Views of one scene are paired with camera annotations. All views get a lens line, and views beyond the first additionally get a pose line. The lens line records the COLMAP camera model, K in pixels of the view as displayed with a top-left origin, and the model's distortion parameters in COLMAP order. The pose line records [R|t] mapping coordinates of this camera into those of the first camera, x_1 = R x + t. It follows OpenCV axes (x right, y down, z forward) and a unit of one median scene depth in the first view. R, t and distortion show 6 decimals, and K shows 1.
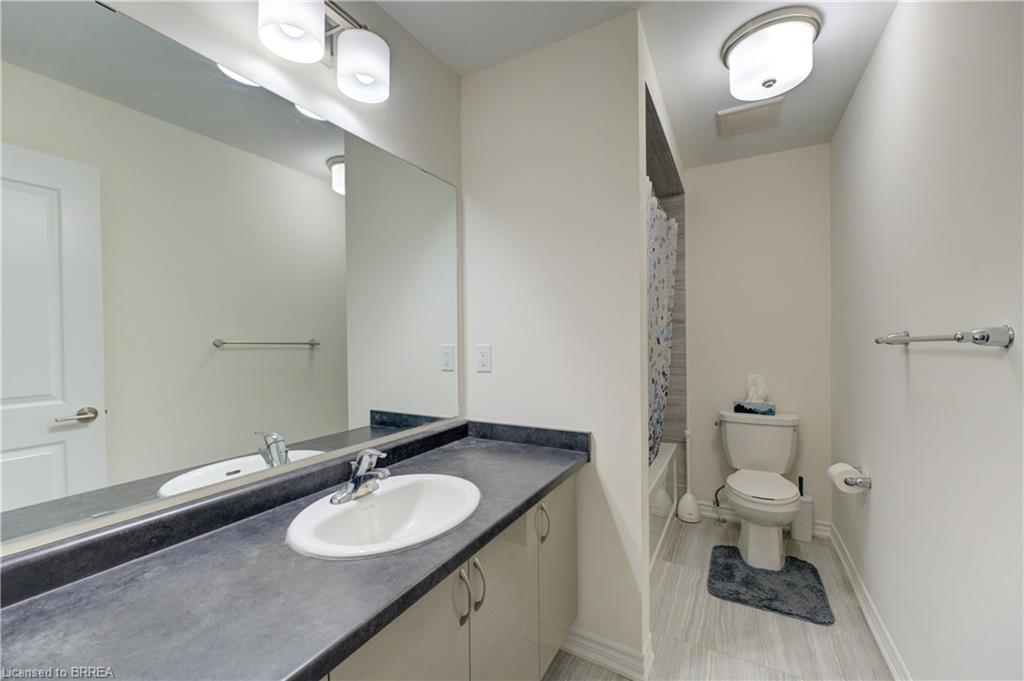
lens RADIAL K [[412.3, 0, 510.3], [0, 412.3, 334.1], [0, 0, 1]] dist [-0.001389, -0.001080]
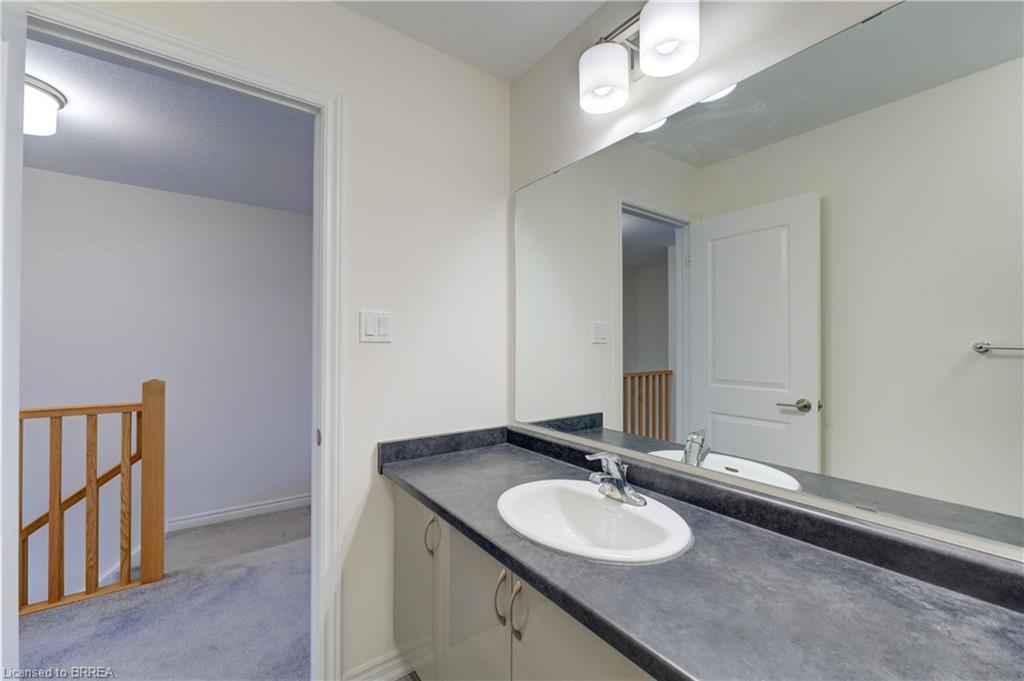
lens RADIAL K [[412.3, 0, 512.1], [0, 412.3, 339.4], [0, 0, 1]] dist [-0.001389, -0.001080]
pose [[-0.408655, -0.000856, -0.912689, 0.511486], [0.008275, 0.999955, -0.004643, 0.005307], [0.912651, -0.009450, -0.408629, 0.919117]]
